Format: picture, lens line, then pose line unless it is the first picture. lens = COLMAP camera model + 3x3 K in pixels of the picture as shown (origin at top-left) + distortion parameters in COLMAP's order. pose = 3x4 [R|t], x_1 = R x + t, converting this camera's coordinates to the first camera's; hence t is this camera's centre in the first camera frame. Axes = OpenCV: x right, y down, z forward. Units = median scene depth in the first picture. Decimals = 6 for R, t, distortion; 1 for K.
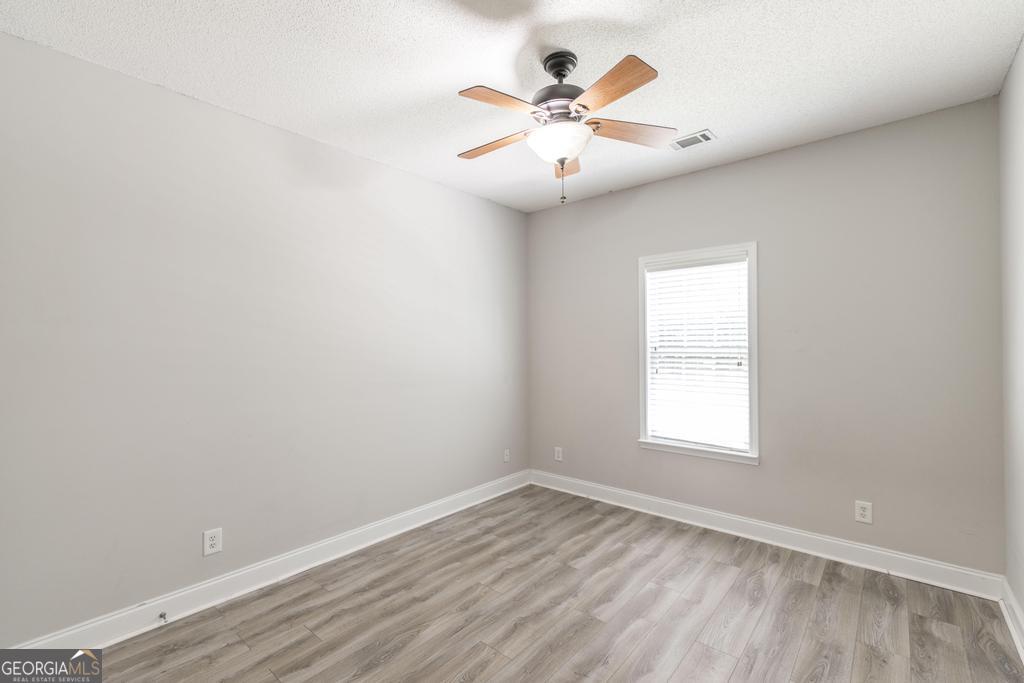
lens RADIAL K [[449.1, 0, 517.3], [0, 449.1, 340.3], [0, 0, 1]] dist [0.001328, 0.000613]
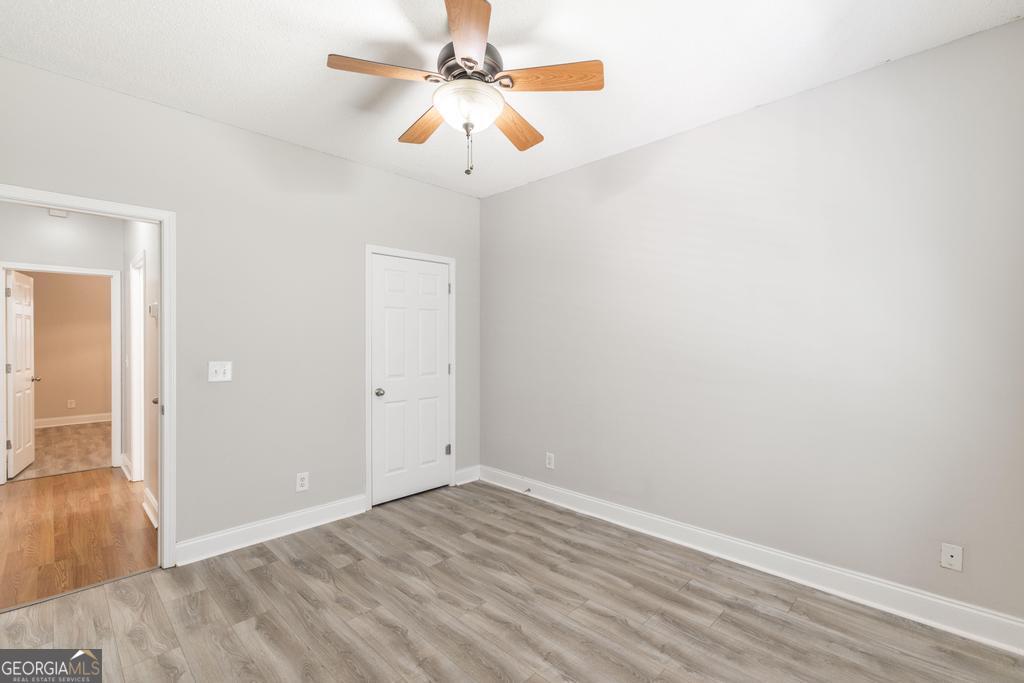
lens RADIAL K [[449.1, 0, 515.8], [0, 449.1, 340.5], [0, 0, 1]] dist [0.001328, 0.000613]
pose [[-0.067144, 0.008352, -0.997708, 0.780978], [0.014431, 0.999868, 0.007399, 0.019553], [0.997639, -0.013901, -0.067256, 0.898587]]
